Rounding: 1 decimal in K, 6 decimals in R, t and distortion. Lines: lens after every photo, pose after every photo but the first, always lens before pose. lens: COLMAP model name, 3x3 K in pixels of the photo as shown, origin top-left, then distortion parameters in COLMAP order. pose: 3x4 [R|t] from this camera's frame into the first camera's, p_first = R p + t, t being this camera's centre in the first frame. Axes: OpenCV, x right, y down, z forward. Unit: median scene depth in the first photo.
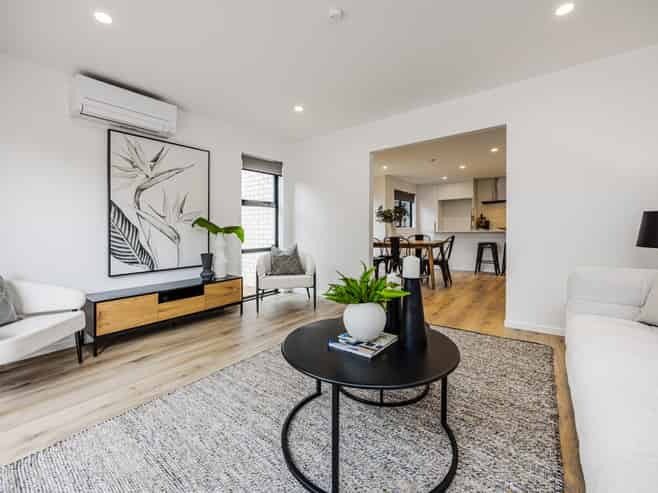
lens RADIAL K [[286.2, 0, 325.0], [0, 286.2, 232.8], [0, 0, 1]] dist [0.001135, 0.000155]
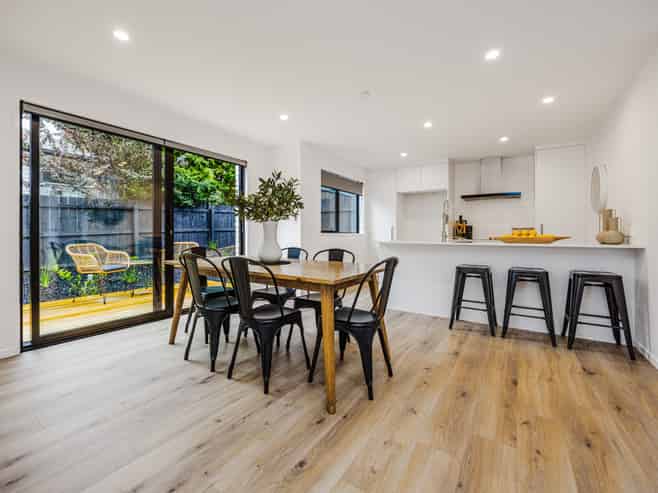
lens RADIAL K [[291.7, 0, 316.7], [0, 291.7, 237.1], [0, 0, 1]] dist [-0.002019, -0.000321]
pose [[0.998337, 0.020957, 0.053695, 0.129862], [-0.020700, 0.999771, -0.005336, -0.004125], [-0.053794, 0.004216, 0.998543, 0.248939]]
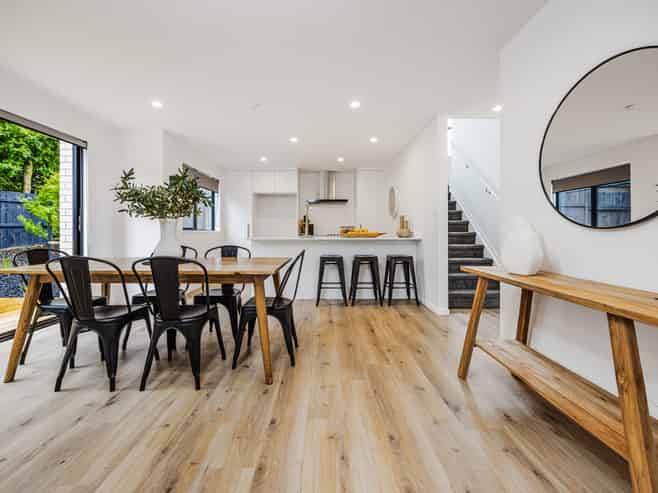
lens RADIAL K [[286.2, 0, 325.0], [0, 286.2, 232.8], [0, 0, 1]] dist [0.001135, 0.000155]
pose [[0.789451, 0.015794, 0.613610, 0.074869], [-0.007379, 0.999841, -0.016243, -0.003837], [-0.613769, 0.008295, 0.789442, 0.241283]]
